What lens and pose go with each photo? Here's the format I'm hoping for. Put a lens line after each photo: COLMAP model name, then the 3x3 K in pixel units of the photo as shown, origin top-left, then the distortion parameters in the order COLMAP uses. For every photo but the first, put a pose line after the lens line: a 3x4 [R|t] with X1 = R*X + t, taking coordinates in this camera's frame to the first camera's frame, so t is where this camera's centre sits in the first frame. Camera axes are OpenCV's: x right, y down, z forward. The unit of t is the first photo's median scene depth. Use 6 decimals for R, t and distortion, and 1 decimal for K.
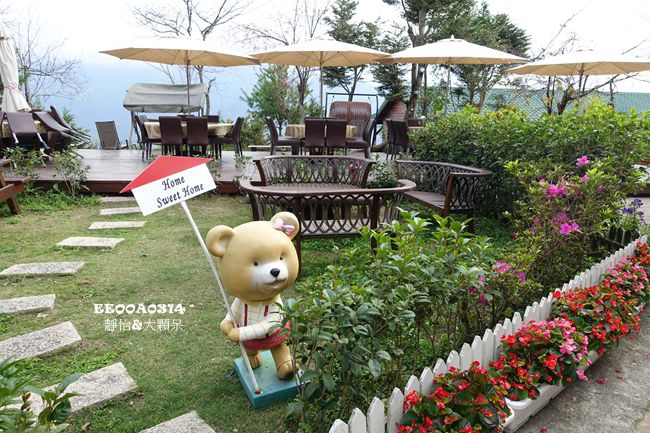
lens RADIAL K [[454.5, 0, 325.0], [0, 454.5, 216.5], [0, 0, 1]] dist [0.002202, -0.002802]
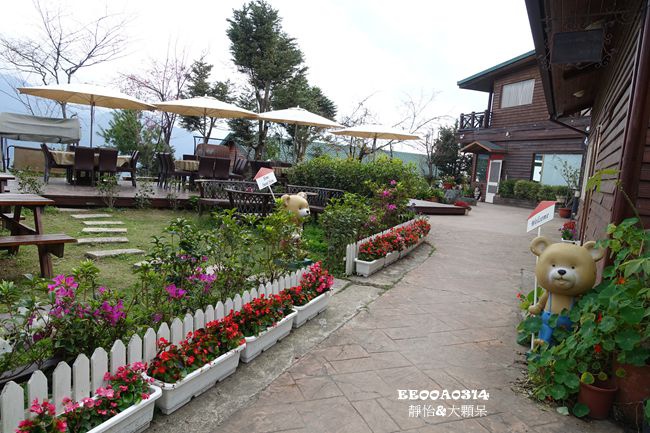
lens RADIAL K [[454.5, 0, 325.0], [0, 454.5, 216.5], [0, 0, 1]] dist [0.002202, -0.002802]
pose [[0.910327, 0.007232, 0.413827, -0.159168], [0.031736, 0.995684, -0.087213, 0.054898], [-0.412672, 0.092525, 0.906168, -0.210249]]
